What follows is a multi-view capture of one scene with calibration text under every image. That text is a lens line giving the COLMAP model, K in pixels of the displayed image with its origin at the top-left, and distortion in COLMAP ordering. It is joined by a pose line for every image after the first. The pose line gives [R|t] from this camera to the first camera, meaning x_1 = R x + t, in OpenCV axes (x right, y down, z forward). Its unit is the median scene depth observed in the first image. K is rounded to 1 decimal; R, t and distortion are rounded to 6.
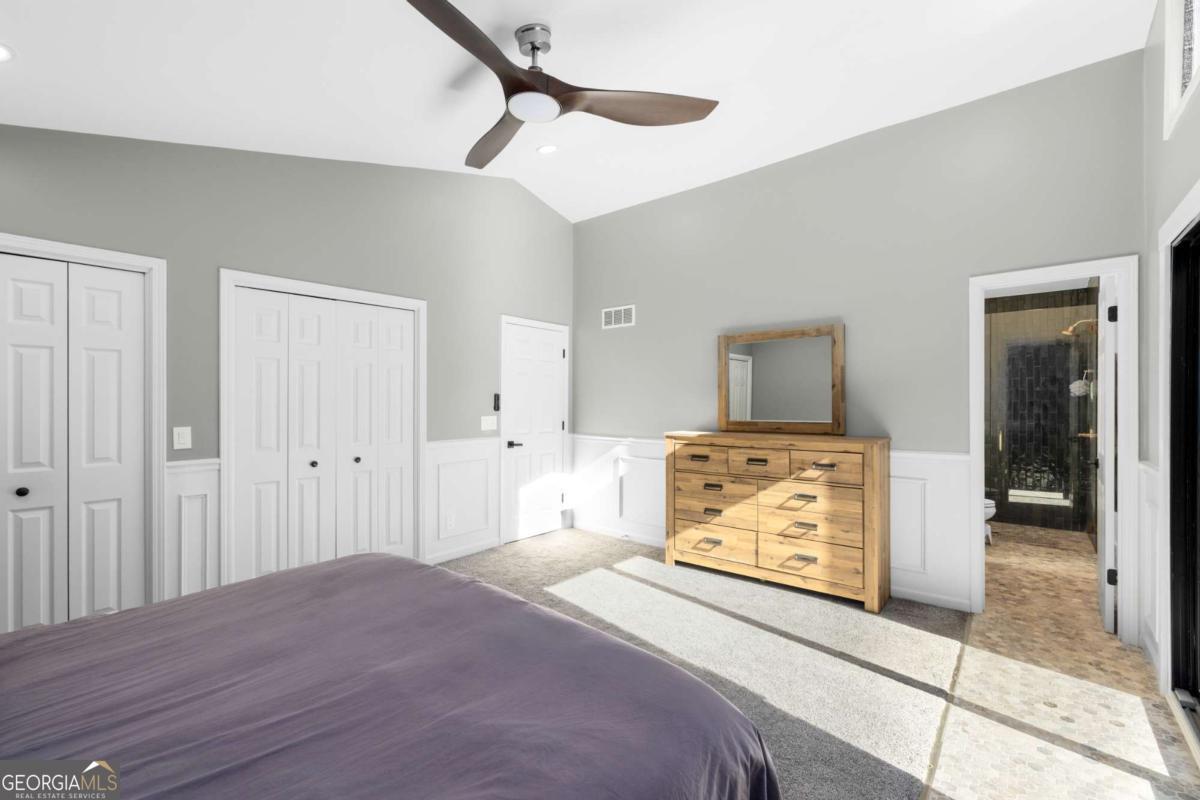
lens RADIAL K [[509.7, 0, 604.5], [0, 509.7, 399.4], [0, 0, 1]] dist [0.000595, 0.000040]
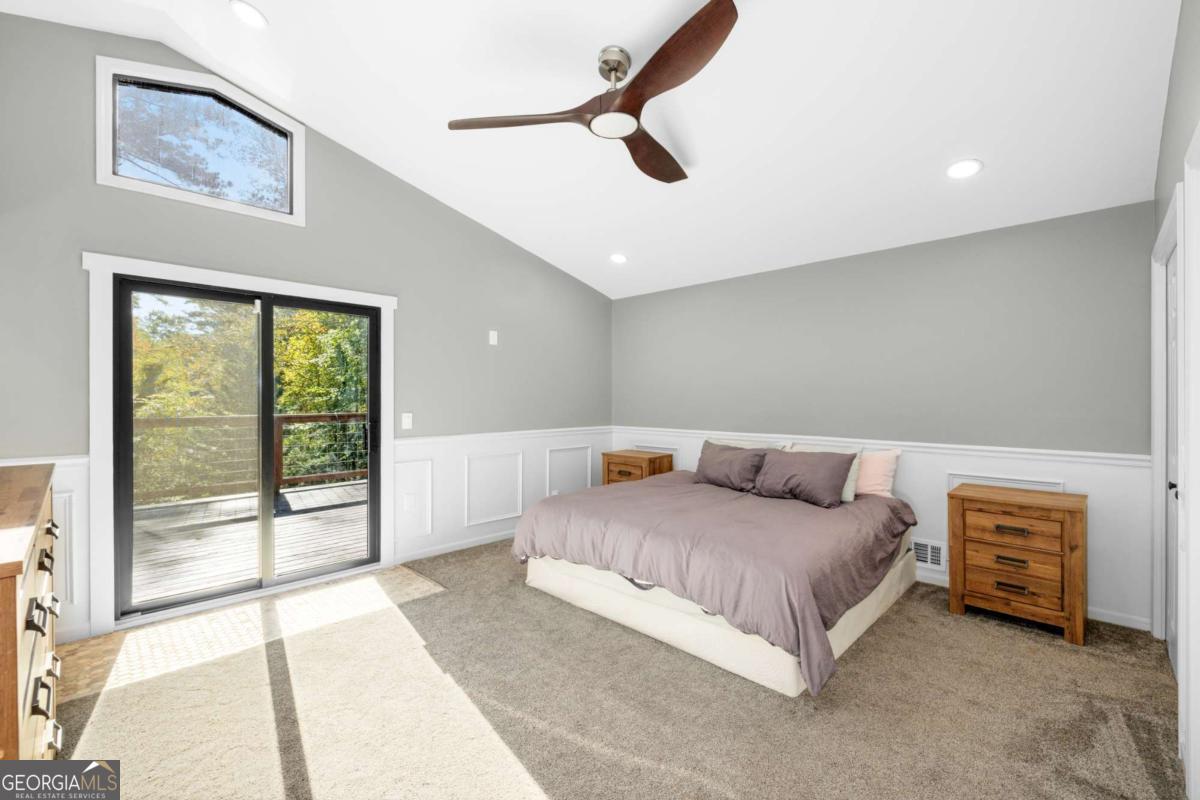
lens RADIAL K [[509.7, 0, 604.5], [0, 509.7, 399.4], [0, 0, 1]] dist [0.000595, 0.000040]
pose [[-0.995962, 0.003015, 0.089730, -0.145140], [0.002831, 0.999994, -0.002183, 0.008958], [-0.089736, -0.001921, -0.995964, 1.333437]]
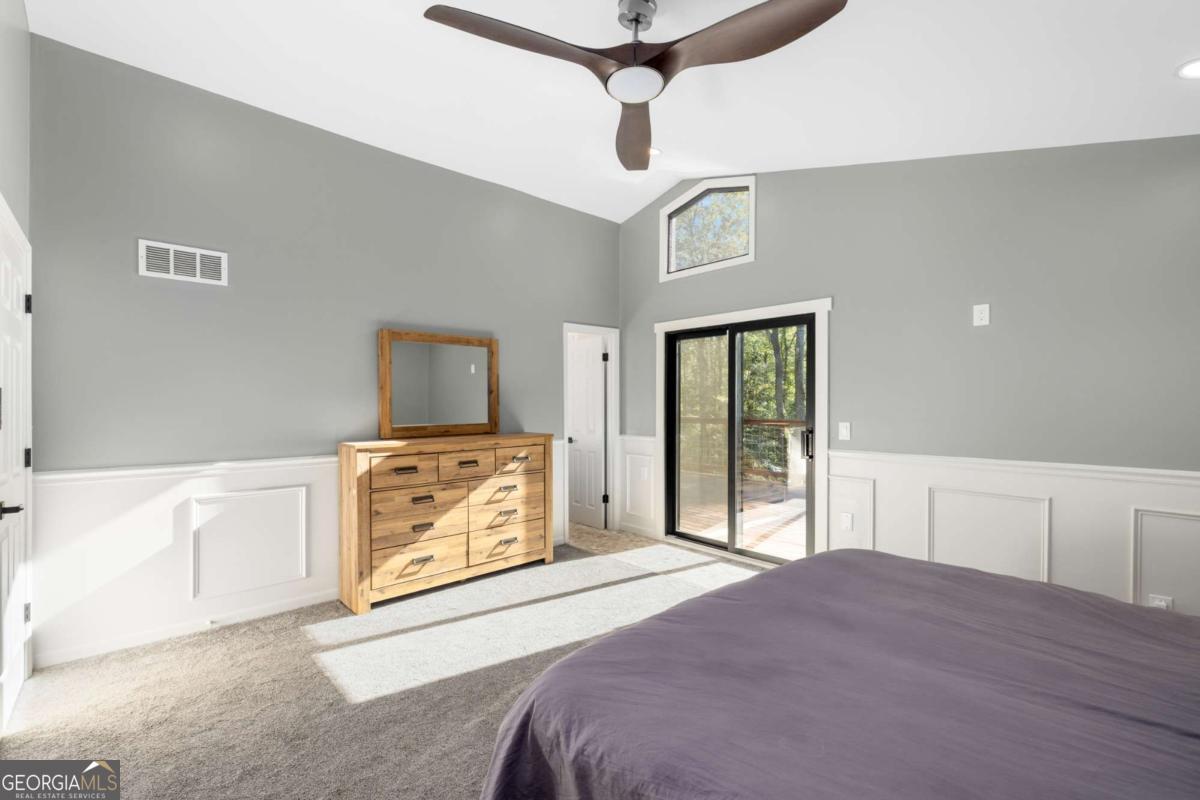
lens RADIAL K [[509.7, 0, 604.5], [0, 509.7, 399.4], [0, 0, 1]] dist [0.000595, 0.000040]
pose [[0.136227, 0.008957, 0.990637, -0.676439], [-0.003721, 0.999957, -0.008530, 0.000614], [-0.990671, -0.002524, 0.136254, 0.590036]]
